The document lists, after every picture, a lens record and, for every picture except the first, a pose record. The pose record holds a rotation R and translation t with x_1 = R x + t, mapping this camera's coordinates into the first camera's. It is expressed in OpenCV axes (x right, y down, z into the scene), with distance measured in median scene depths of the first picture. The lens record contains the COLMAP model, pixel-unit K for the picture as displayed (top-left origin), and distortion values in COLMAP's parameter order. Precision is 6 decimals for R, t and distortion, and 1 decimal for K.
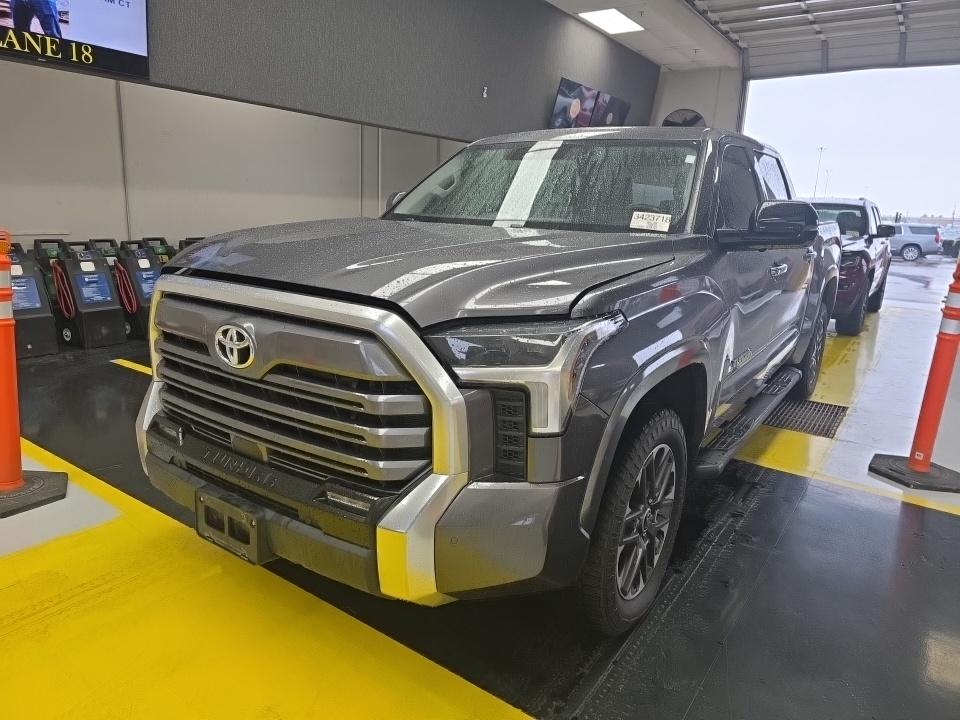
lens RADIAL K [[645.2, 0, 480.6], [0, 645.2, 364.9], [0, 0, 1]] dist [0.059191, -0.046752]
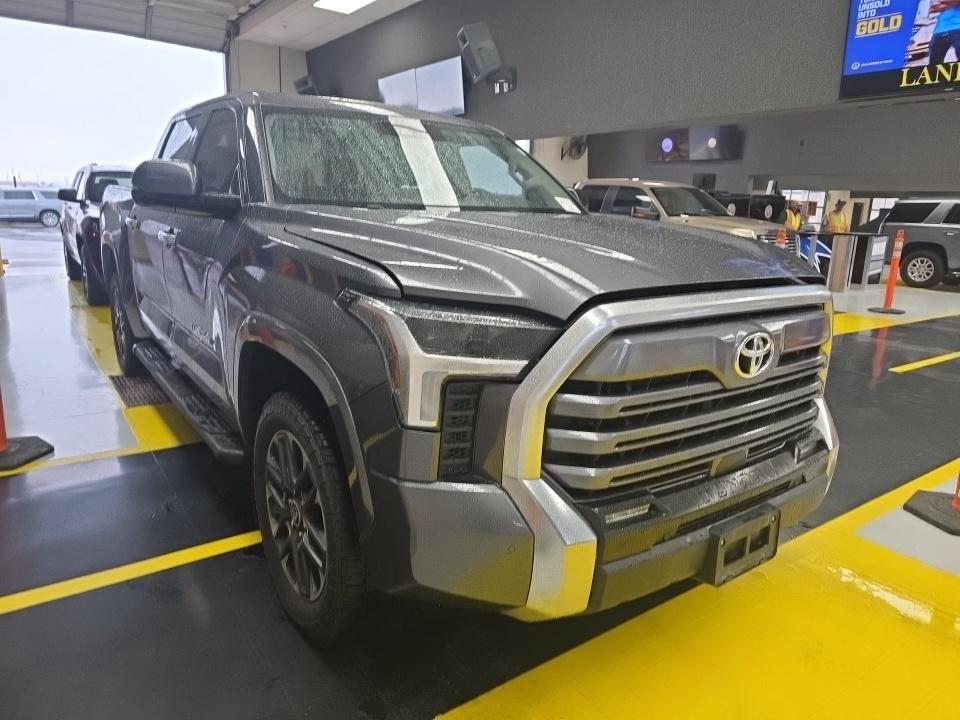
lens RADIAL K [[645.2, 0, 480.6], [0, 645.2, 364.9], [0, 0, 1]] dist [0.059191, -0.046752]
pose [[0.328177, -0.252533, 0.910234, -1.295933], [0.203788, 0.959839, 0.192821, -0.261664], [-0.922372, 0.122215, 0.366460, 0.969198]]
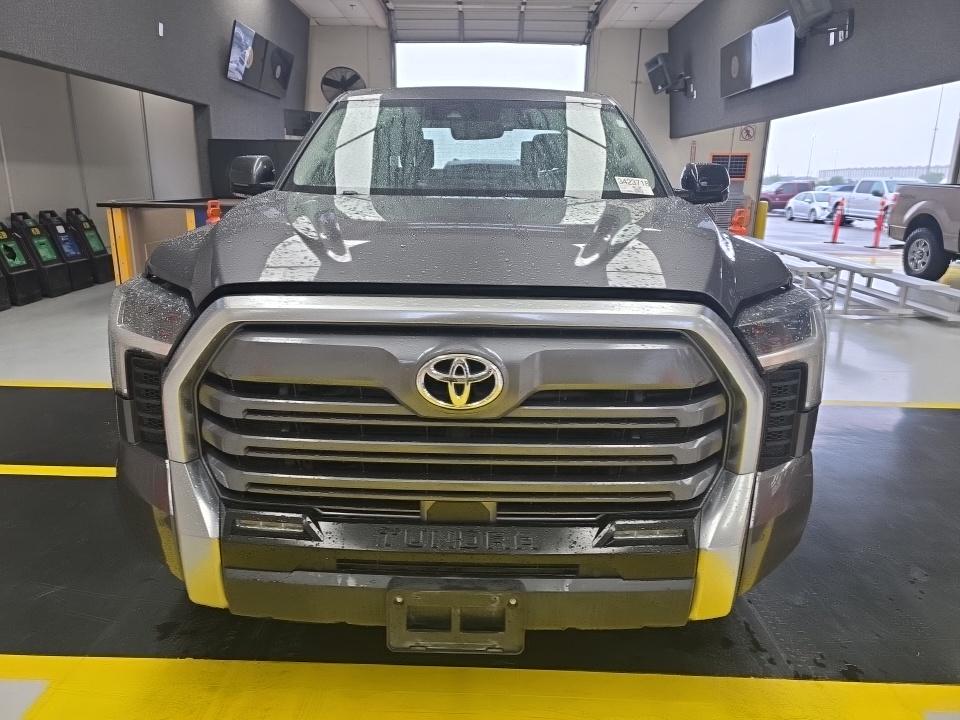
lens RADIAL K [[645.2, 0, 480.6], [0, 645.2, 364.9], [0, 0, 1]] dist [0.059191, -0.046752]
pose [[0.833625, -0.179014, 0.522517, -0.695618], [0.149401, 0.983837, 0.098708, -0.107747], [-0.531742, -0.004221, 0.846896, 0.357237]]
